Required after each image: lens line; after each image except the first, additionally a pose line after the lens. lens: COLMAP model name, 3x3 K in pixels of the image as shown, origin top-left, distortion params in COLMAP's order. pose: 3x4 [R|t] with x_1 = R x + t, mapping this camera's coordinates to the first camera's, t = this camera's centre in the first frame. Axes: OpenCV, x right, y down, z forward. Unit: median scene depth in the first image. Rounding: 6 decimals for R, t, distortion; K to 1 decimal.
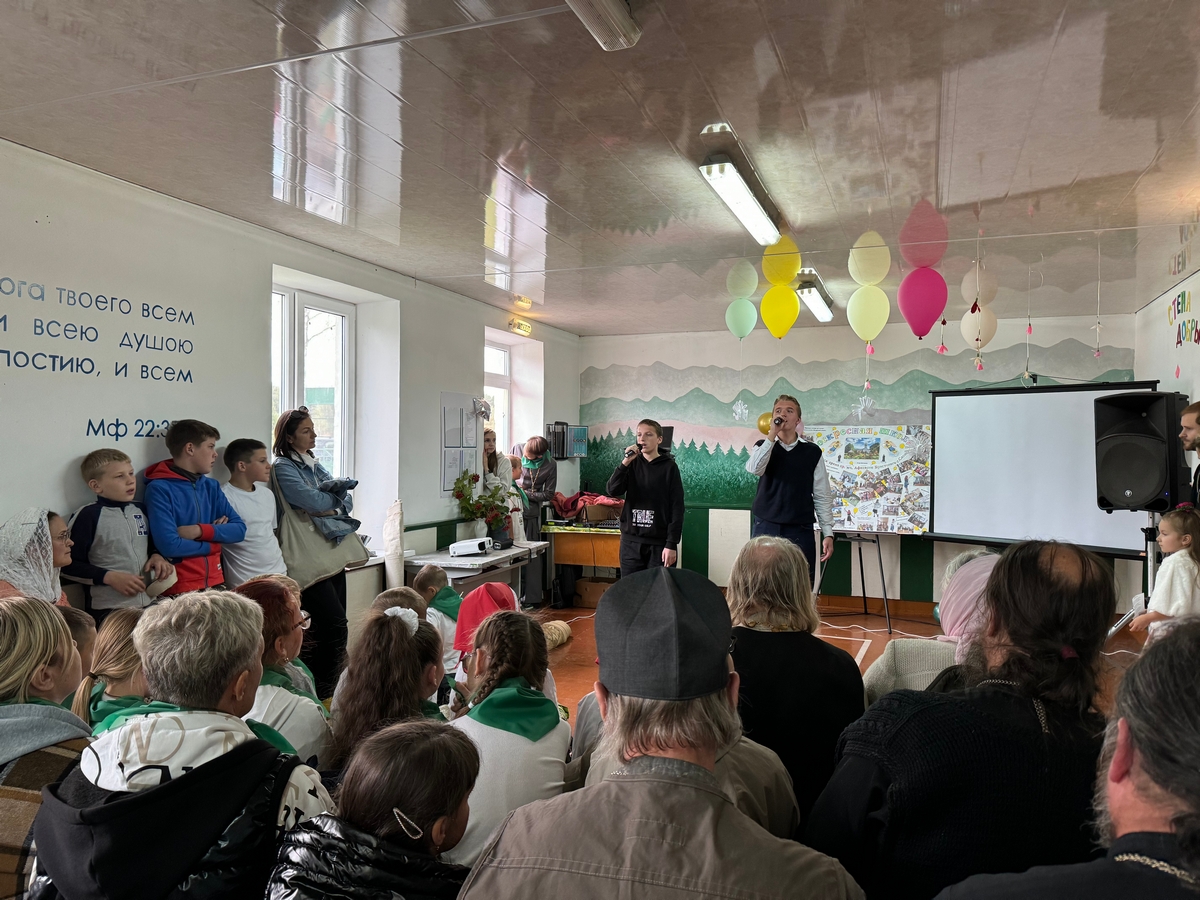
lens RADIAL K [[832.9, 0, 599.0], [0, 832.9, 454.3], [0, 0, 1]] dist [0.102091, -0.130403]
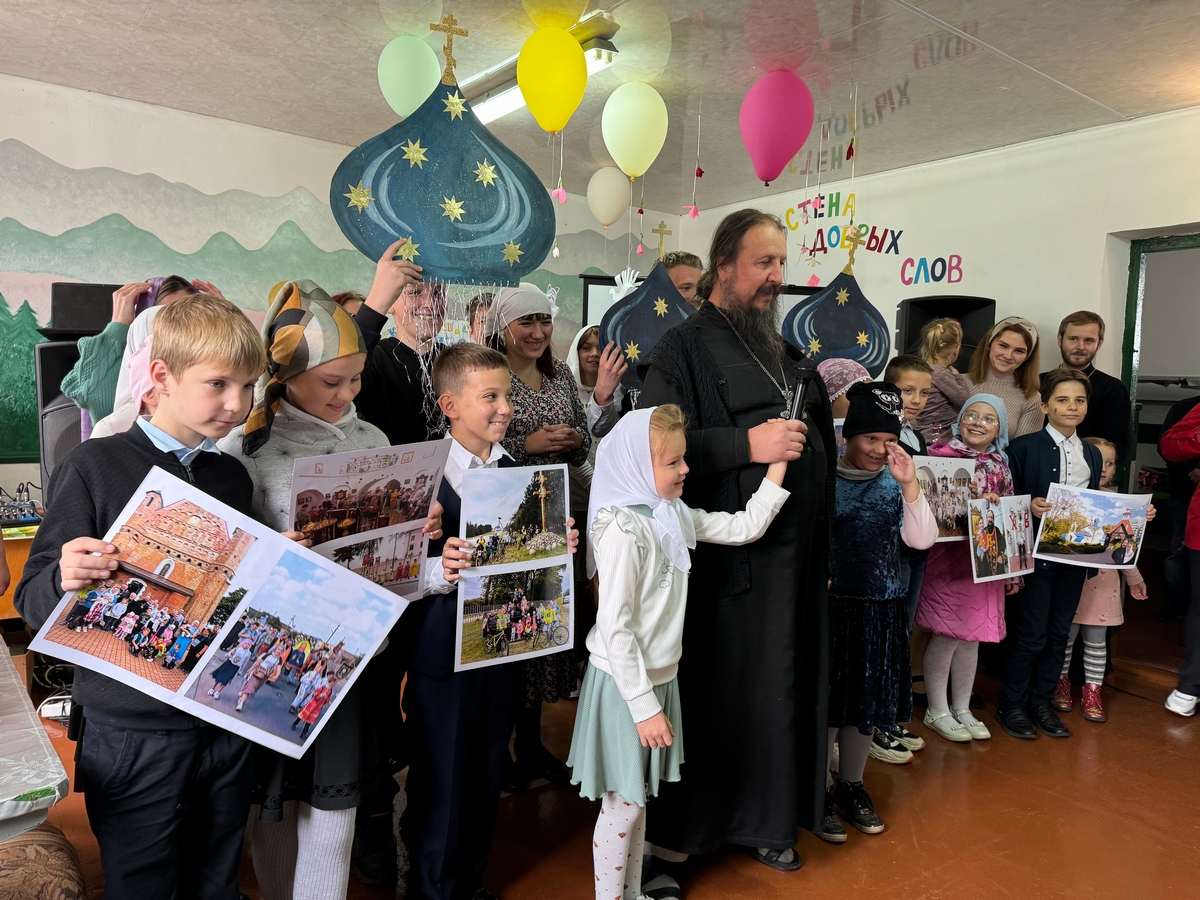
lens RADIAL K [[846.0, 0, 597.4], [0, 846.0, 452.1], [0, 0, 1]] dist [0.007614, -0.005060]
pose [[0.524696, -0.058848, 0.849253, -0.188616], [-0.021526, 0.996372, 0.082342, 0.013792], [-0.851017, -0.061485, 0.521526, 0.556518]]
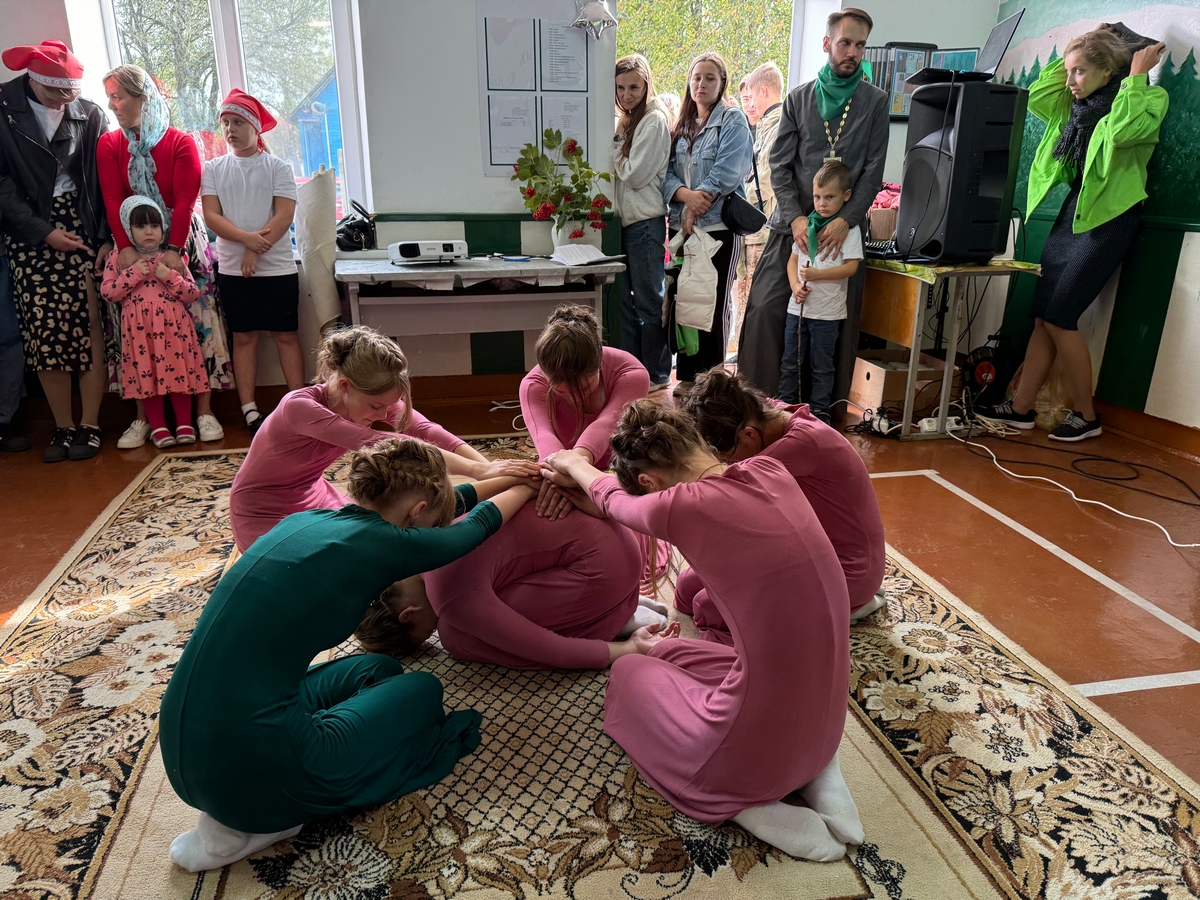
lens RADIAL K [[846.0, 0, 597.4], [0, 846.0, 452.1], [0, 0, 1]] dist [0.007614, -0.005060]
pose [[0.575028, 0.251909, -0.778386, 0.355843], [-0.001341, 0.951705, 0.307010, 0.046247], [0.818133, -0.175496, 0.547595, 0.580652]]
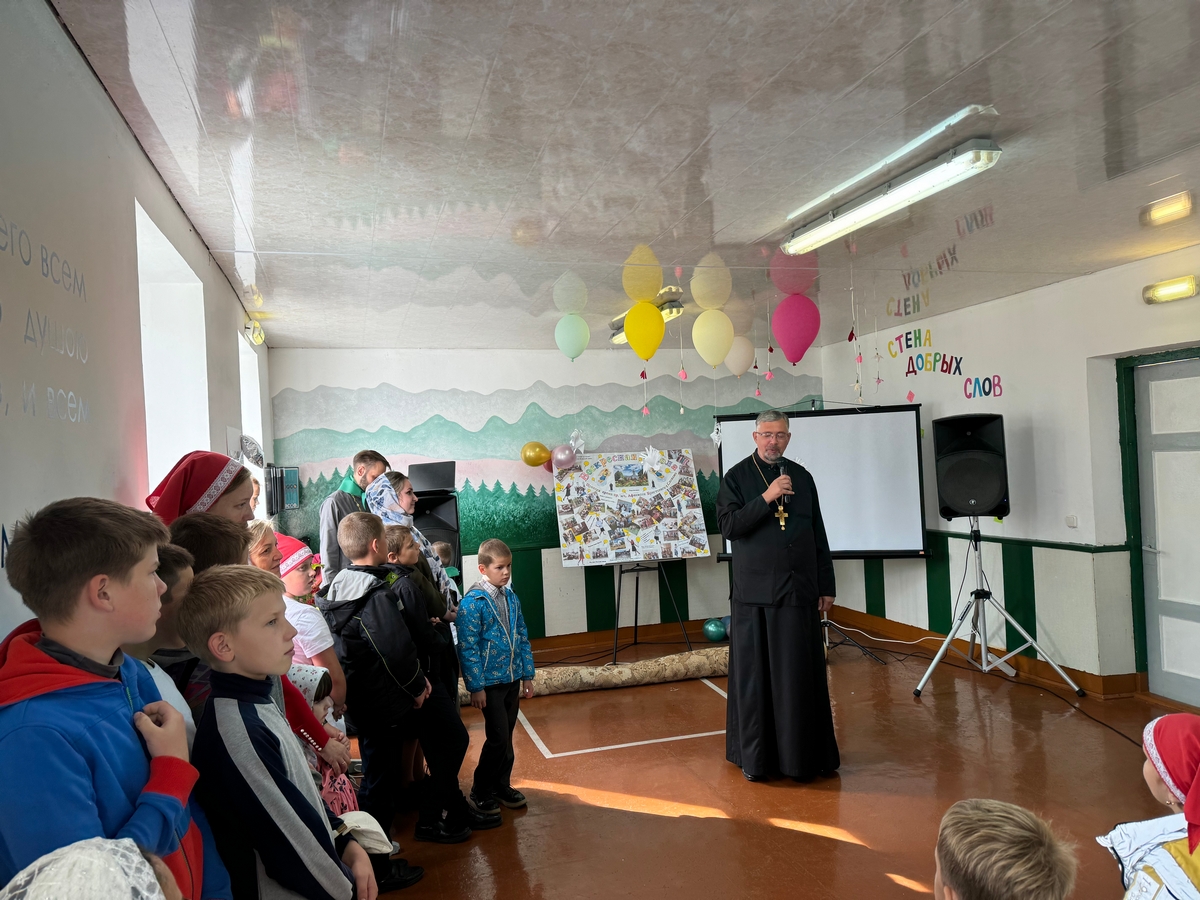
lens RADIAL K [[834.5, 0, 597.3], [0, 834.5, 456.1], [0, 0, 1]] dist [0.186988, -0.382024]
pose [[0.791642, -0.044365, 0.609372, -0.313874], [0.060388, 0.998158, -0.005779, -0.026328], [-0.607994, 0.041374, 0.792863, 0.254568]]
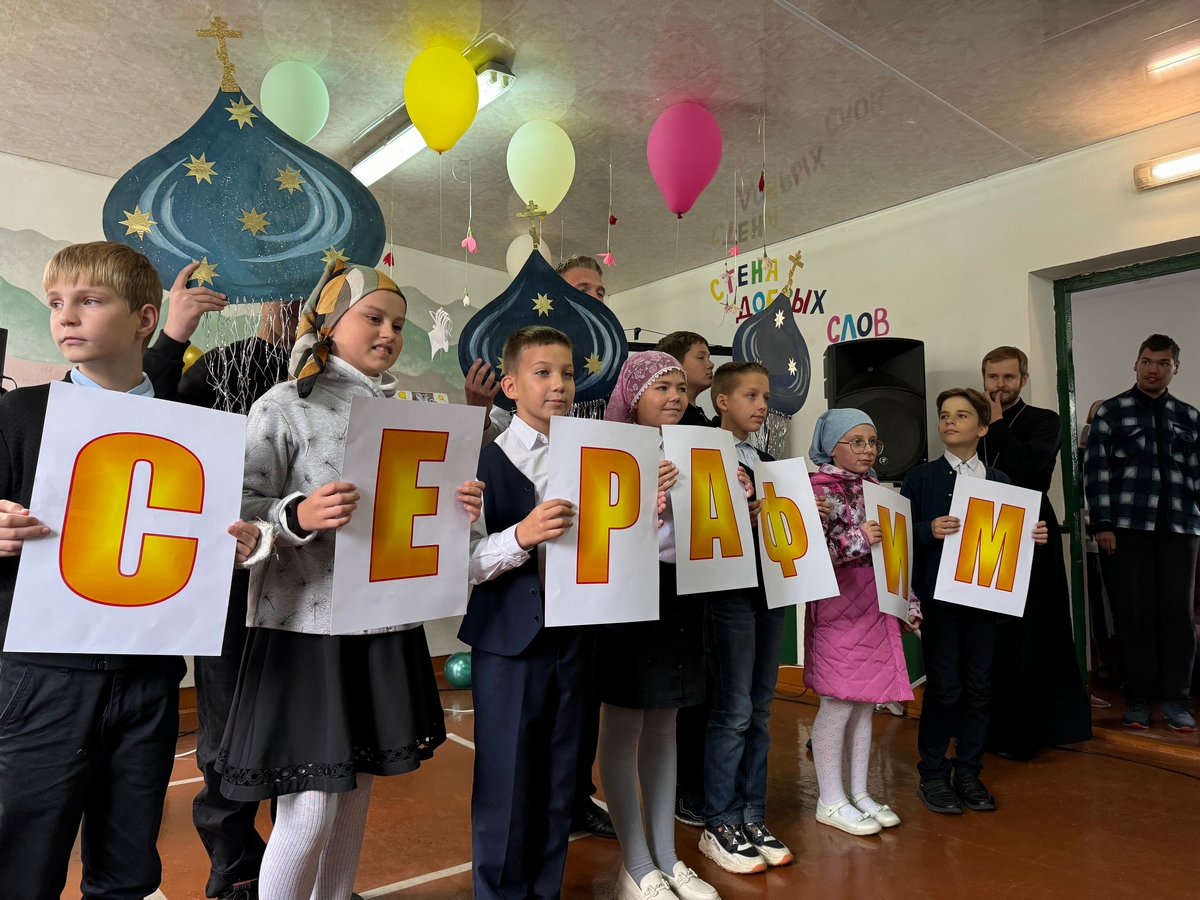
lens RADIAL K [[832.9, 0, 599.0], [0, 832.9, 454.3], [0, 0, 1]] dist [0.102091, -0.130403]
pose [[0.481399, 0.058105, 0.874573, -0.137036], [0.005683, 0.997572, -0.069405, 0.061502], [-0.876483, 0.038382, 0.479900, 0.556024]]
